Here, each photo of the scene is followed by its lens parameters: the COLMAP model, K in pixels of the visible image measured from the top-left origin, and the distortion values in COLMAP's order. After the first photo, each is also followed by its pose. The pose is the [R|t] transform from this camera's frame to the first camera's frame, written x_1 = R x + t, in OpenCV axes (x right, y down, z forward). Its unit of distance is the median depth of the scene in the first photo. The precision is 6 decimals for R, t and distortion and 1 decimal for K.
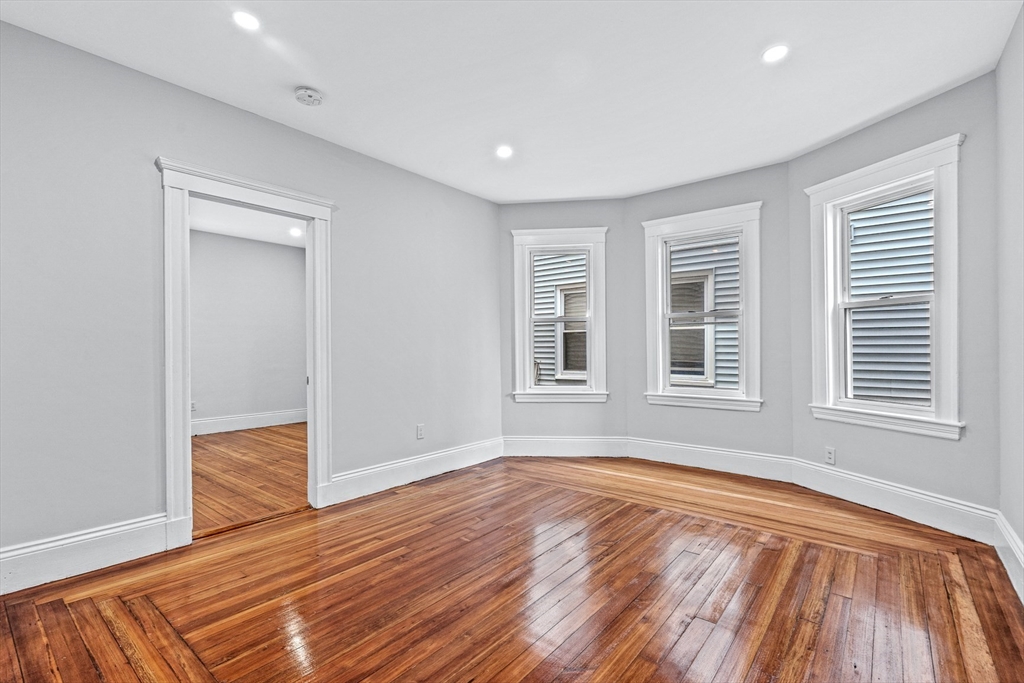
lens RADIAL K [[459.2, 0, 514.3], [0, 459.2, 355.0], [0, 0, 1]] dist [0.001289, 0.000173]
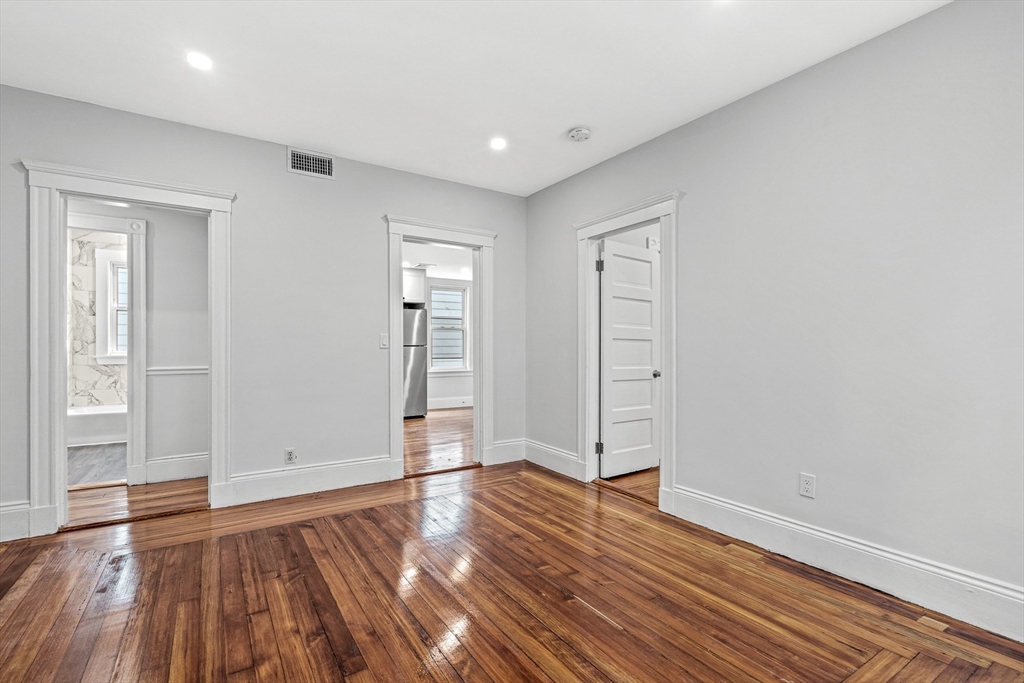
lens RADIAL K [[469.5, 0, 512.9], [0, 469.5, 348.5], [0, 0, 1]] dist [-0.000258, -0.000083]
pose [[-0.304676, 0.005317, -0.952441, 0.640022], [-0.015940, 0.999816, 0.010680, -0.019056], [0.952323, 0.018436, -0.304535, 1.021742]]
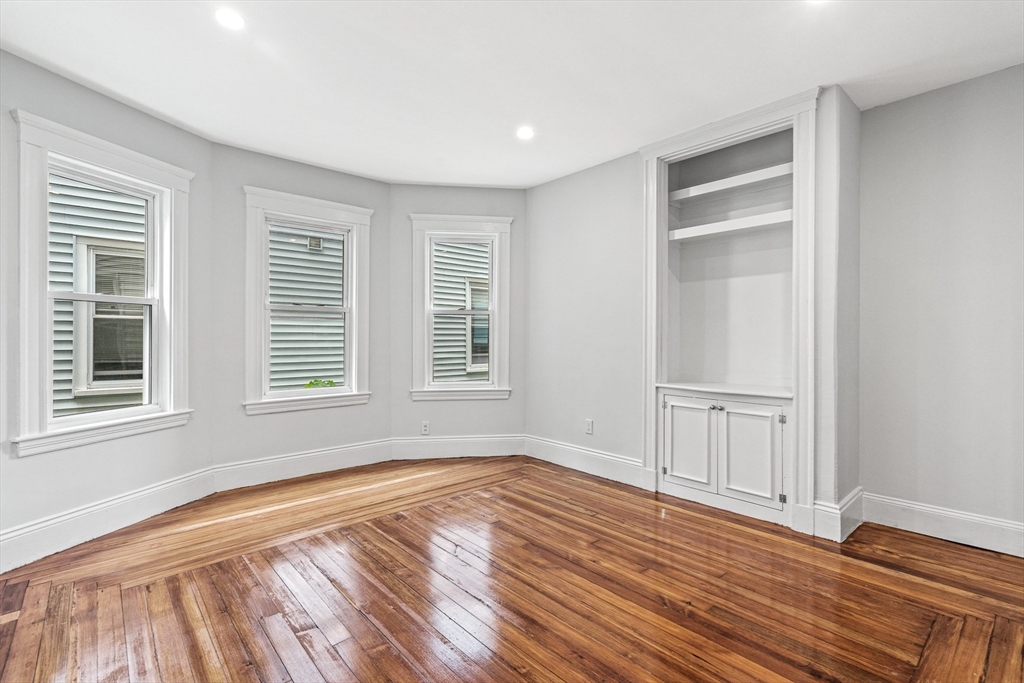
lens RADIAL K [[465.2, 0, 510.1], [0, 465.2, 338.5], [0, 0, 1]] dist [-0.000540, -0.000236]
pose [[0.166116, 0.007211, 0.986080, -0.603536], [0.014869, 0.999841, -0.009816, -0.015922], [-0.985994, 0.016292, 0.165983, 0.597971]]
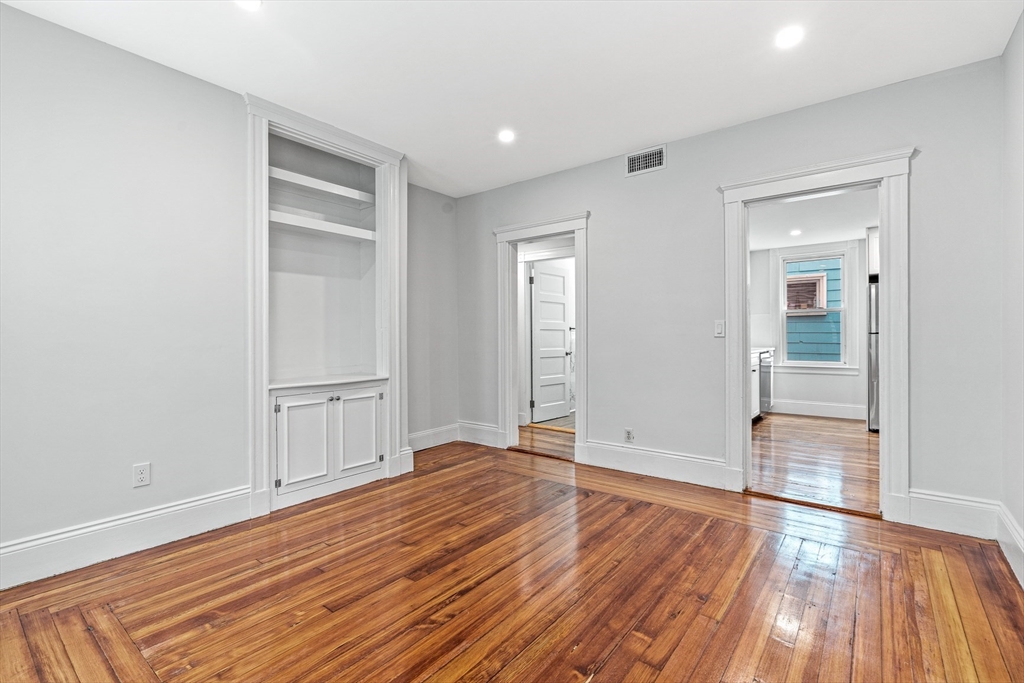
lens RADIAL K [[465.2, 0, 510.1], [0, 465.2, 338.5], [0, 0, 1]] dist [-0.000540, -0.000236]
pose [[-0.999874, 0.010449, -0.011936, 0.067980], [0.010186, 0.999709, 0.021861, -0.025674], [0.012161, 0.021737, -0.999690, 1.386236]]
